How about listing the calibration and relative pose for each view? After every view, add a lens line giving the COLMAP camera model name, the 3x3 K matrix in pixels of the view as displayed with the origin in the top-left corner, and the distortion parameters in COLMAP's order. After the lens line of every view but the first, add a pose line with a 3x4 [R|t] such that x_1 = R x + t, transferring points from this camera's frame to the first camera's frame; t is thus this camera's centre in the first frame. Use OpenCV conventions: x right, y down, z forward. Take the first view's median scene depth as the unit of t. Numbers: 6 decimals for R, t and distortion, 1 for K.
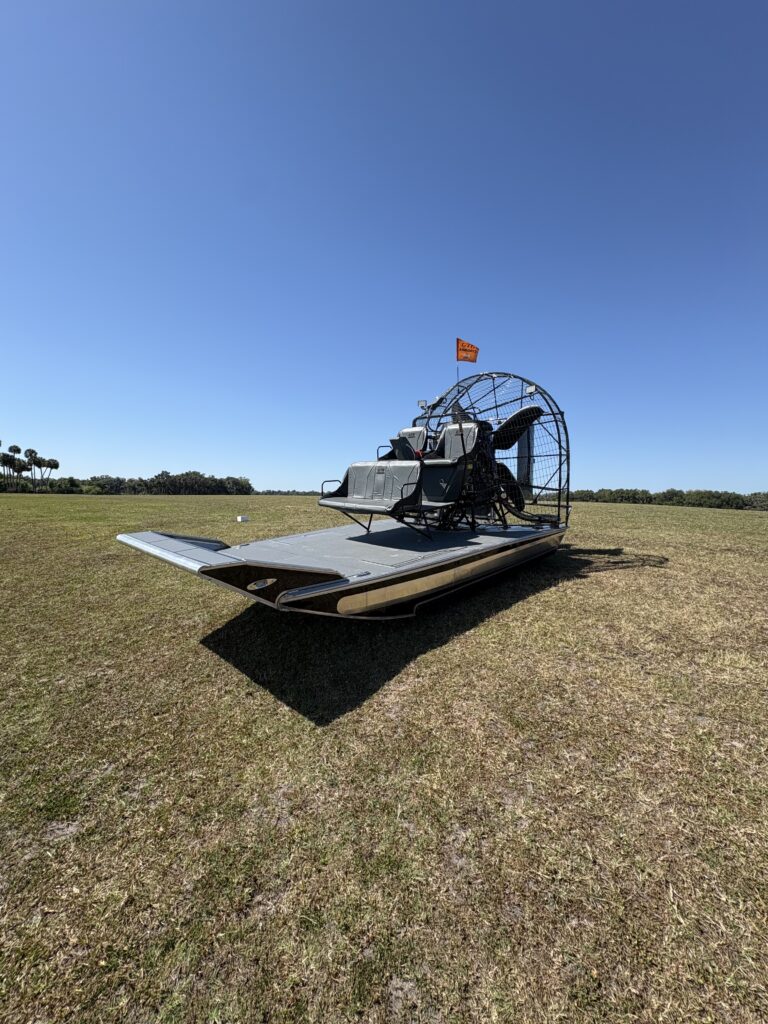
lens RADIAL K [[408.3, 0, 387.4], [0, 408.3, 508.4], [0, 0, 1]] dist [0.000173, -0.000096]
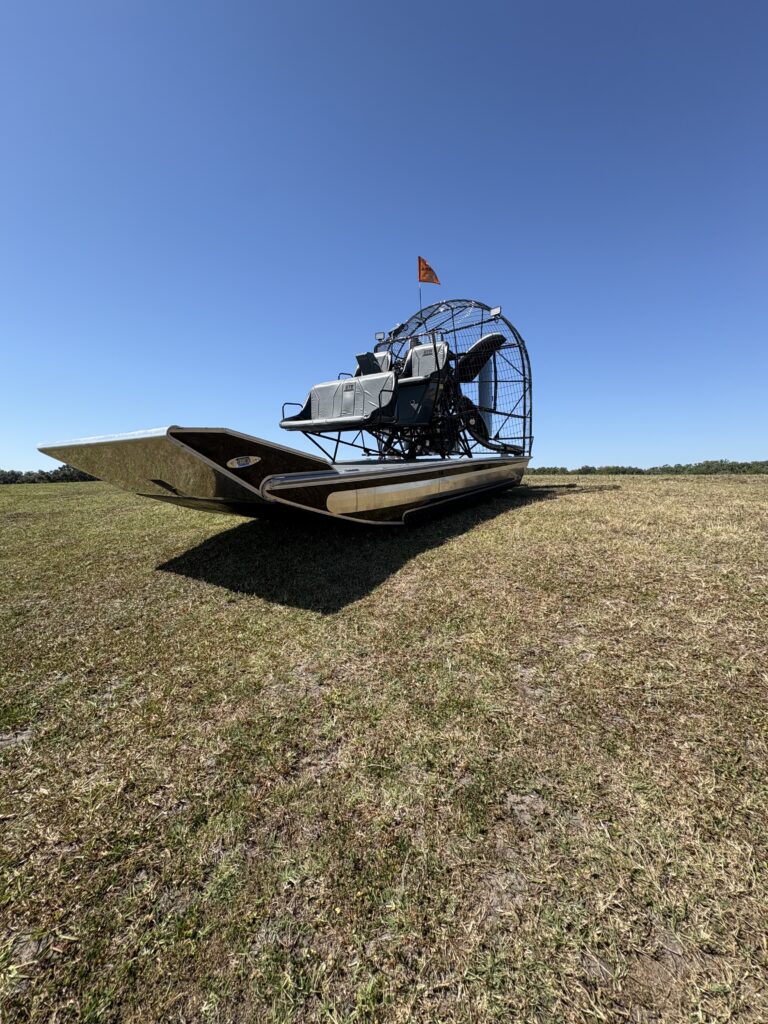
lens RADIAL K [[408.3, 0, 387.4], [0, 408.3, 508.4], [0, 0, 1]] dist [0.000173, -0.000096]
pose [[0.986840, -0.045693, 0.155110, -0.164416], [0.040263, 0.998467, 0.037970, 0.281722], [-0.156608, -0.031225, 0.987167, 0.134943]]
